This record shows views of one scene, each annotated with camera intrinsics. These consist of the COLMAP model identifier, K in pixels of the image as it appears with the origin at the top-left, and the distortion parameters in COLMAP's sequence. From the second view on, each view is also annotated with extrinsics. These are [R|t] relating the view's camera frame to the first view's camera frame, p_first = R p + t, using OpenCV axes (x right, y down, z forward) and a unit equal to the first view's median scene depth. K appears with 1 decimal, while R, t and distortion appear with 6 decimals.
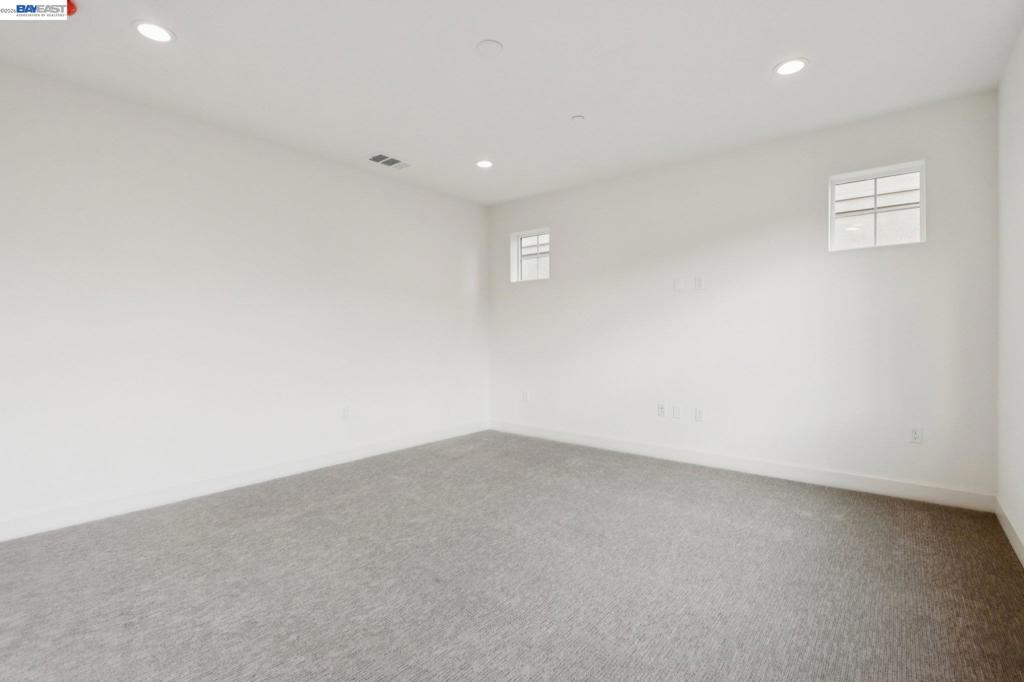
lens RADIAL K [[471.1, 0, 518.1], [0, 471.1, 334.7], [0, 0, 1]] dist [-0.011628, 0.000670]
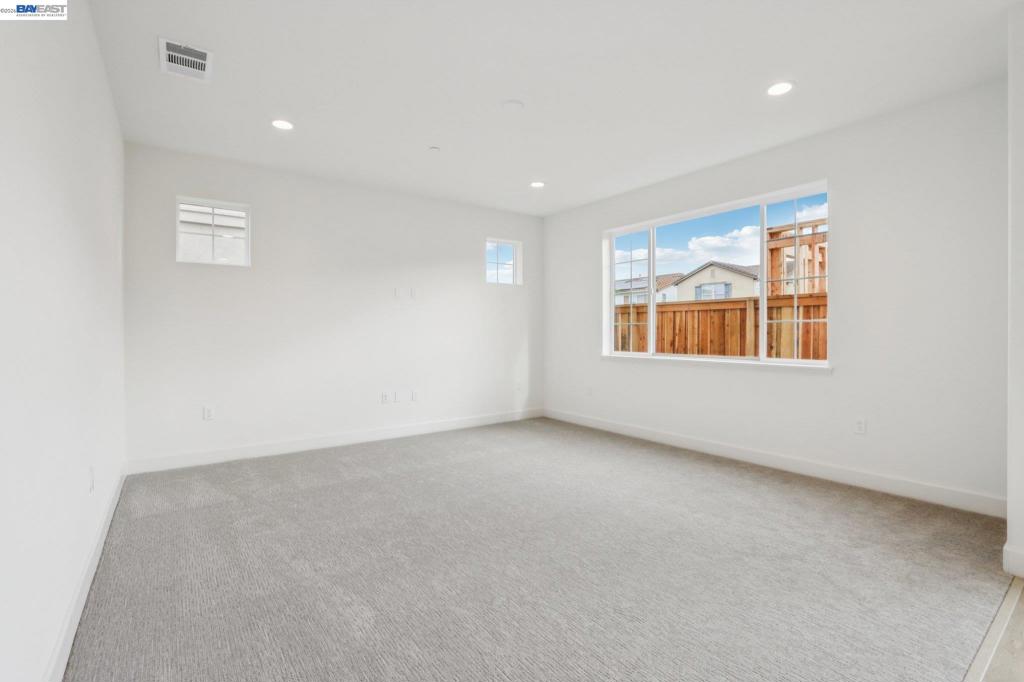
lens RADIAL K [[471.1, 0, 518.1], [0, 471.1, 334.7], [0, 0, 1]] dist [-0.011628, 0.000670]
pose [[0.243072, -0.002010, 0.970006, -0.801306], [0.003082, 0.999994, 0.001300, 0.003081], [-0.970003, 0.002674, 0.243076, 0.425090]]
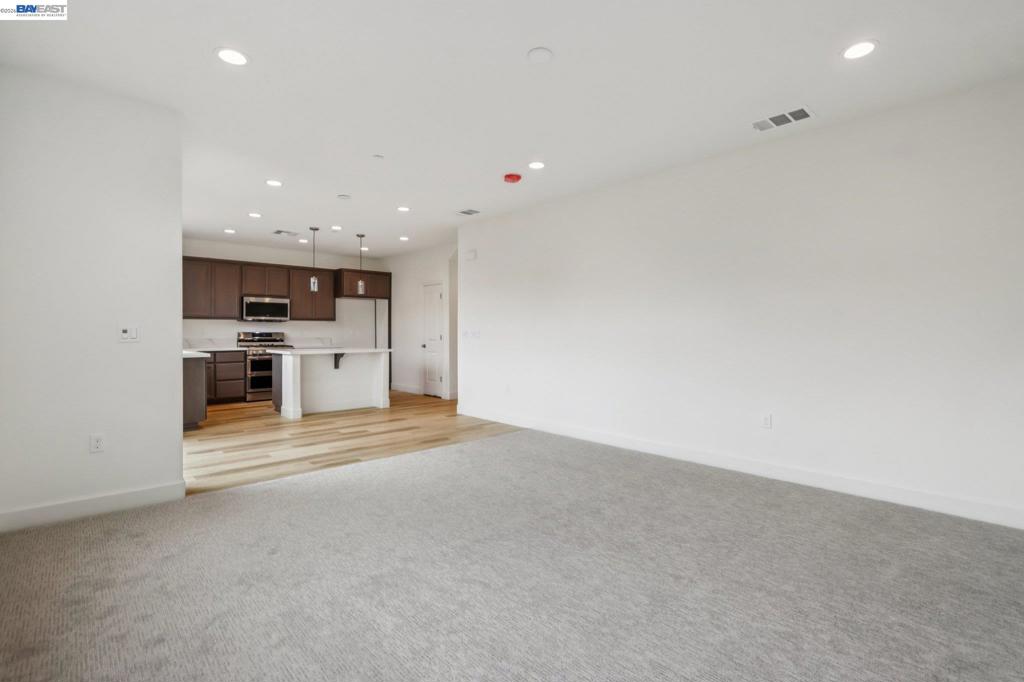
lens RADIAL K [[471.5, 0, 518.9], [0, 471.5, 330.9], [0, 0, 1]] dist [-0.011835, 0.000370]
pose [[-0.122284, -0.000430, -0.992495, 0.601455], [-0.001987, 0.999998, -0.000189, -0.004982], [0.992493, 0.001949, -0.122284, 0.675482]]
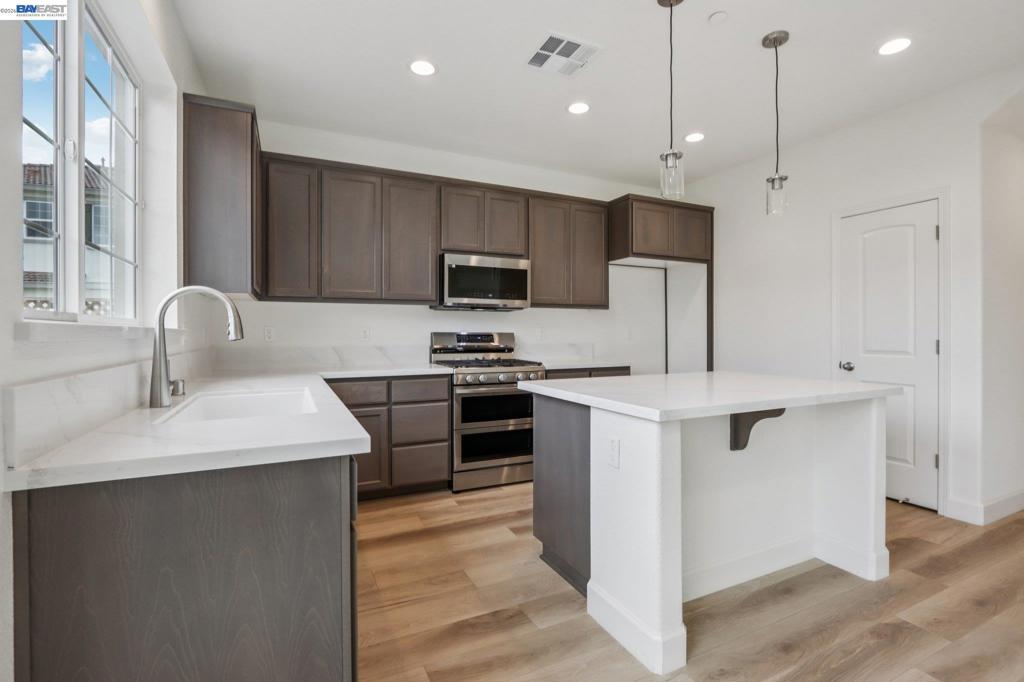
lens RADIAL K [[471.1, 0, 518.1], [0, 471.1, 334.7], [0, 0, 1]] dist [-0.011628, 0.000670]
pose [[-0.414683, 0.004756, -0.909954, -0.452379], [-0.000002, 0.999986, 0.005227, 0.001978], [0.909966, 0.002169, -0.414677, -0.209855]]
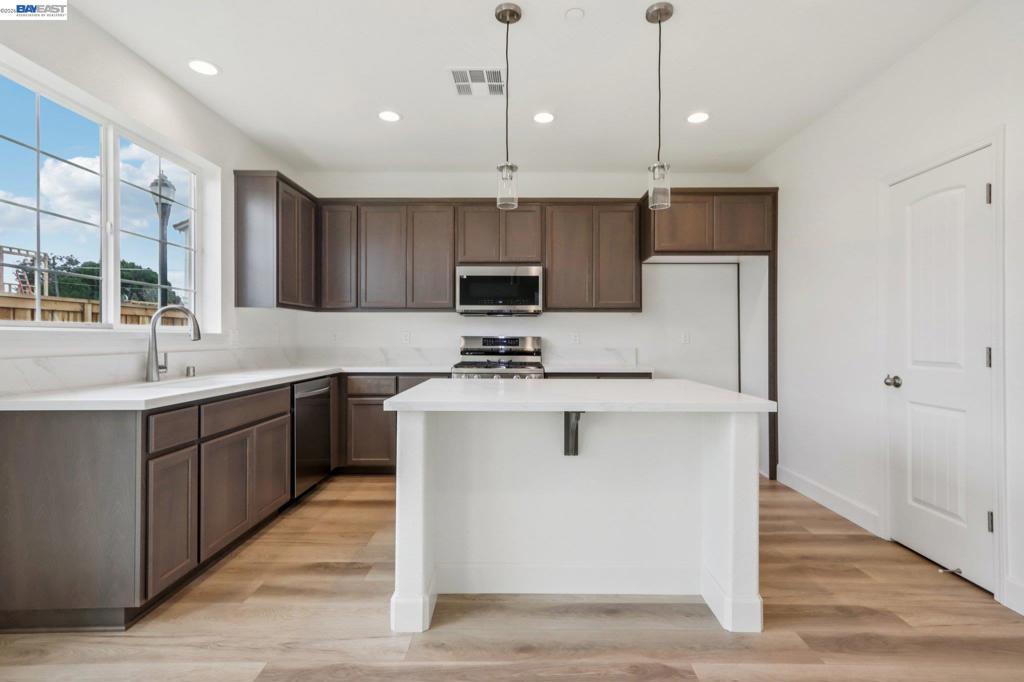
lens RADIAL K [[488.2, 0, 518.0], [0, 488.2, 336.4], [0, 0, 1]] dist [0.012551, -0.000100]
pose [[-0.775624, -0.001345, -0.631194, -0.649296], [-0.001843, 0.999998, 0.000134, 0.002443], [0.631193, 0.001267, -0.775625, 0.182058]]
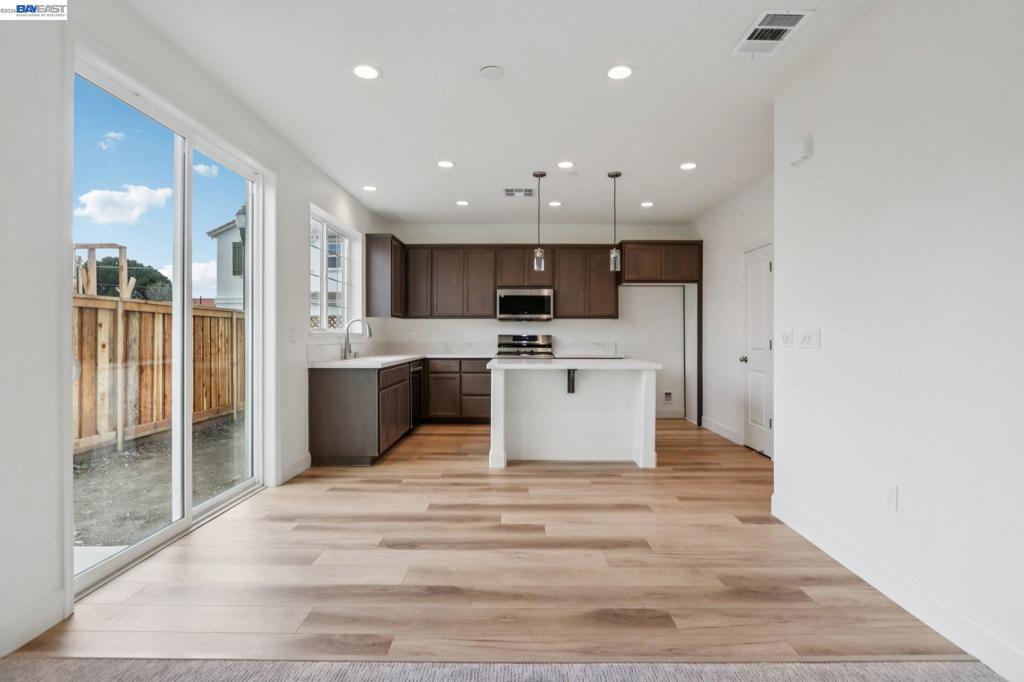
lens RADIAL K [[509.6, 0, 518.0], [0, 509.6, 335.9], [0, 0, 1]] dist [-0.009665, -0.000273]
pose [[-0.775839, 0.000541, -0.630931, -0.207612], [-0.001874, 0.999993, 0.003162, 0.000826], [0.630928, 0.003635, -0.775833, 0.627333]]
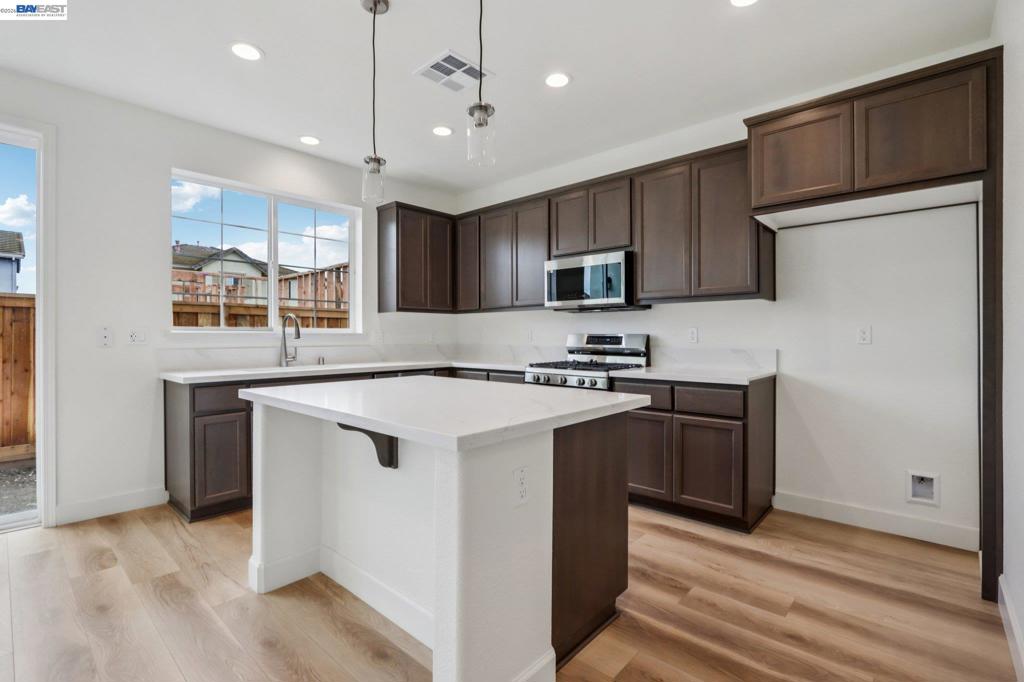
lens RADIAL K [[471.9, 0, 518.8], [0, 471.9, 340.4], [0, 0, 1]] dist [-0.011048, 0.000431]
pose [[-0.999014, 0.003294, 0.044278, -1.190587], [0.003795, 0.999930, 0.011229, 0.003726], [-0.044238, 0.011386, -0.998956, 0.258716]]
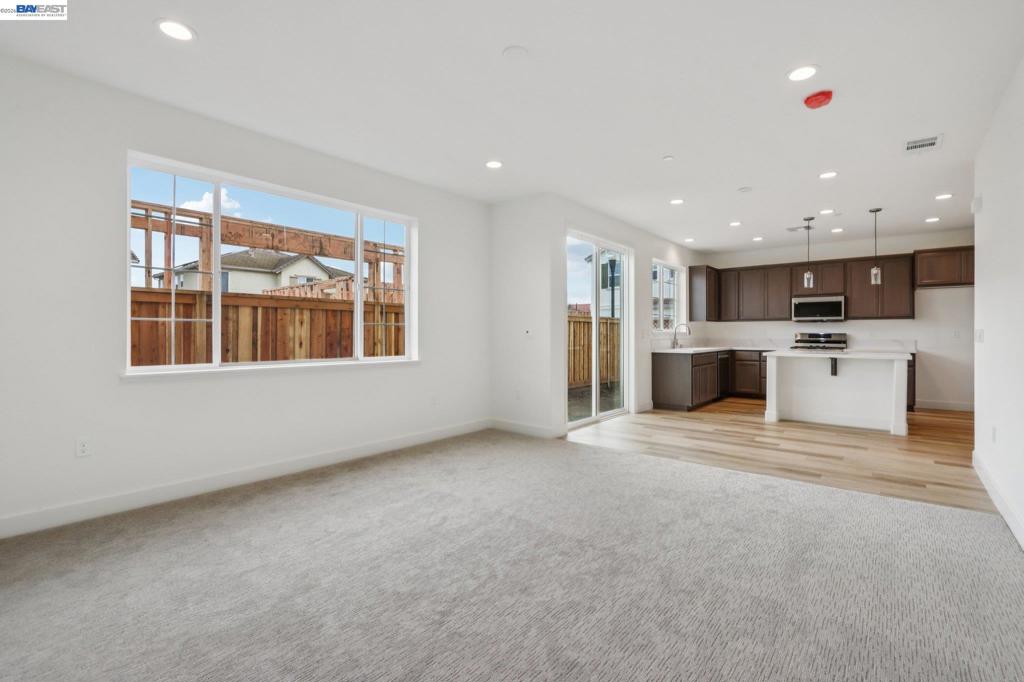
lens RADIAL K [[469.5, 0, 518.9], [0, 469.5, 333.1], [0, 0, 1]] dist [-0.012184, 0.000785]
pose [[-0.999989, 0.001047, -0.004671, -0.038663], [0.001037, 0.999997, 0.002052, -0.002616], [0.004674, 0.002047, -0.999987, 1.264821]]
